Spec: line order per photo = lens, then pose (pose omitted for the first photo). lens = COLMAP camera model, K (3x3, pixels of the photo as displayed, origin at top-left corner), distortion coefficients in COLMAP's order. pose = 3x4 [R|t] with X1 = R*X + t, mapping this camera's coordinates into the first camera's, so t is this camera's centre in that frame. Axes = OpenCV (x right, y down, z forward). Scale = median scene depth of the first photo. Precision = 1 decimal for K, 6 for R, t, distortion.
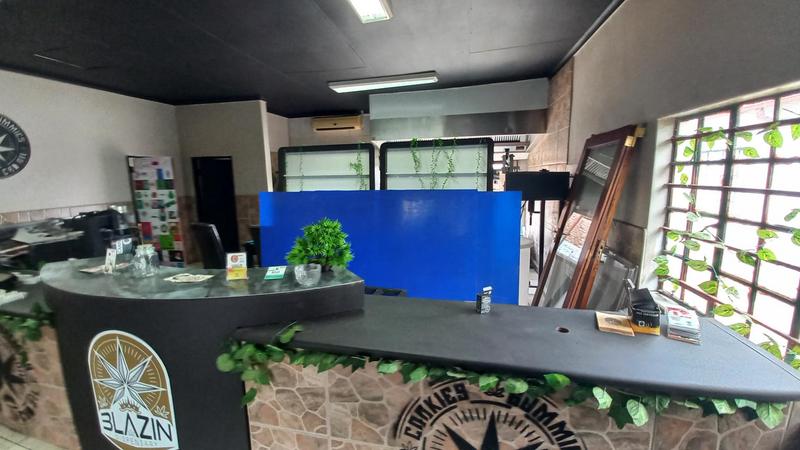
lens RADIAL K [[339.1, 0, 398.5], [0, 339.1, 212.8], [0, 0, 1]] dist [-0.000596, -0.024761]
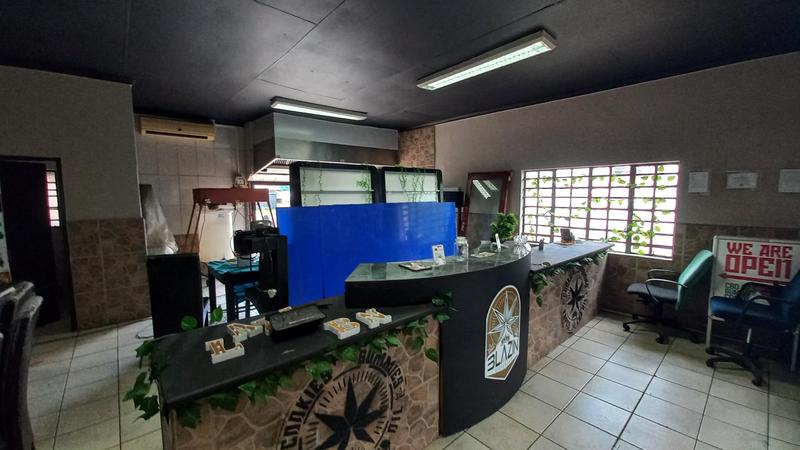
lens RADIAL K [[316.6, 0, 400.0], [0, 316.6, 225.0], [0, 0, 1]] dist [0.023714, -0.018714]
pose [[0.573694, -0.068935, 0.816164, -1.014323], [0.083846, 0.996160, 0.025201, -0.005642], [-0.814767, 0.053974, 0.577271, 0.231499]]
